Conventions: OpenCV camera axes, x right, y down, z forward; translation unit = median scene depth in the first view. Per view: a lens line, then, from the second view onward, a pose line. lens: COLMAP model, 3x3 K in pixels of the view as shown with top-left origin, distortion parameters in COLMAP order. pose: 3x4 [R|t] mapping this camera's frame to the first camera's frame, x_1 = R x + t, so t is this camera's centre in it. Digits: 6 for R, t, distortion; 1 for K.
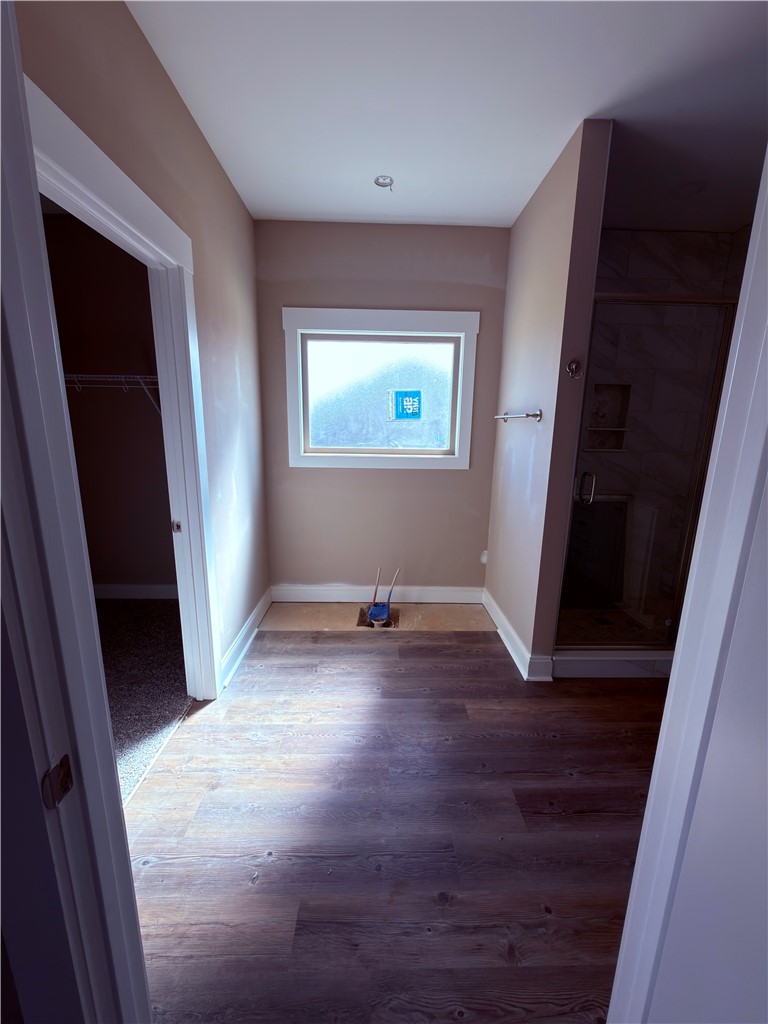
lens RADIAL K [[405.9, 0, 384.0], [0, 405.9, 512.0], [0, 0, 1]] dist [-0.000243, -0.000289]
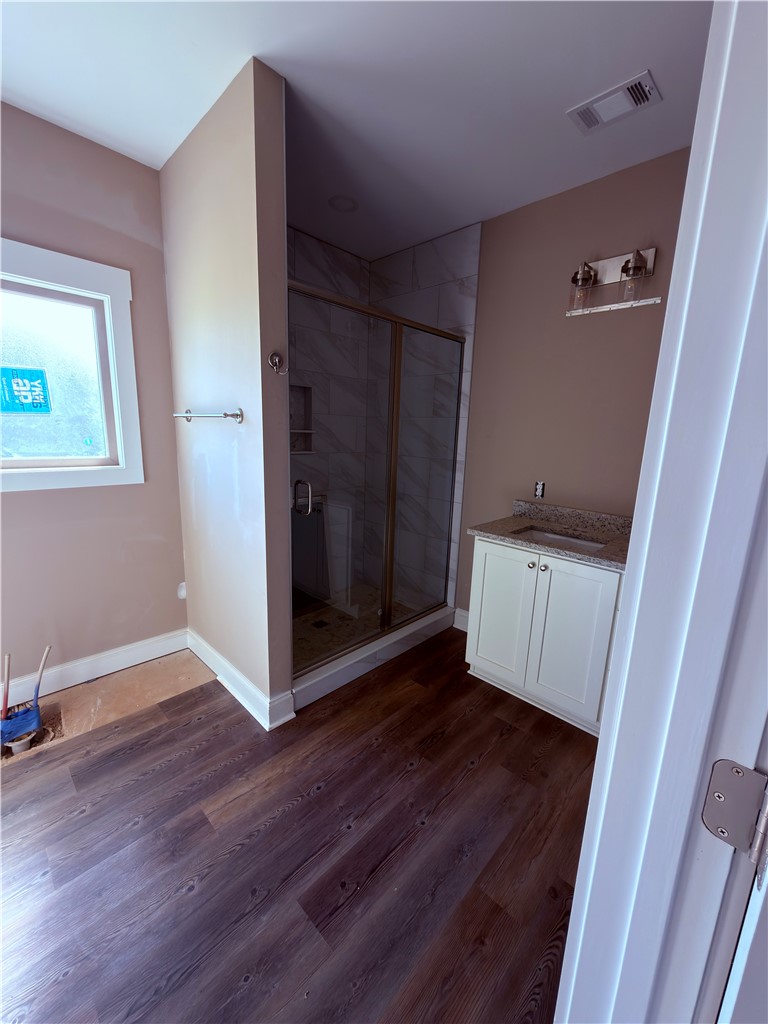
lens RADIAL K [[405.9, 0, 384.0], [0, 405.9, 512.0], [0, 0, 1]] dist [-0.000243, -0.000289]
pose [[0.710028, -0.129157, 0.692227, -0.003730], [0.125619, 0.990499, 0.055960, -0.044568], [-0.692878, 0.047223, 0.719507, 0.178396]]
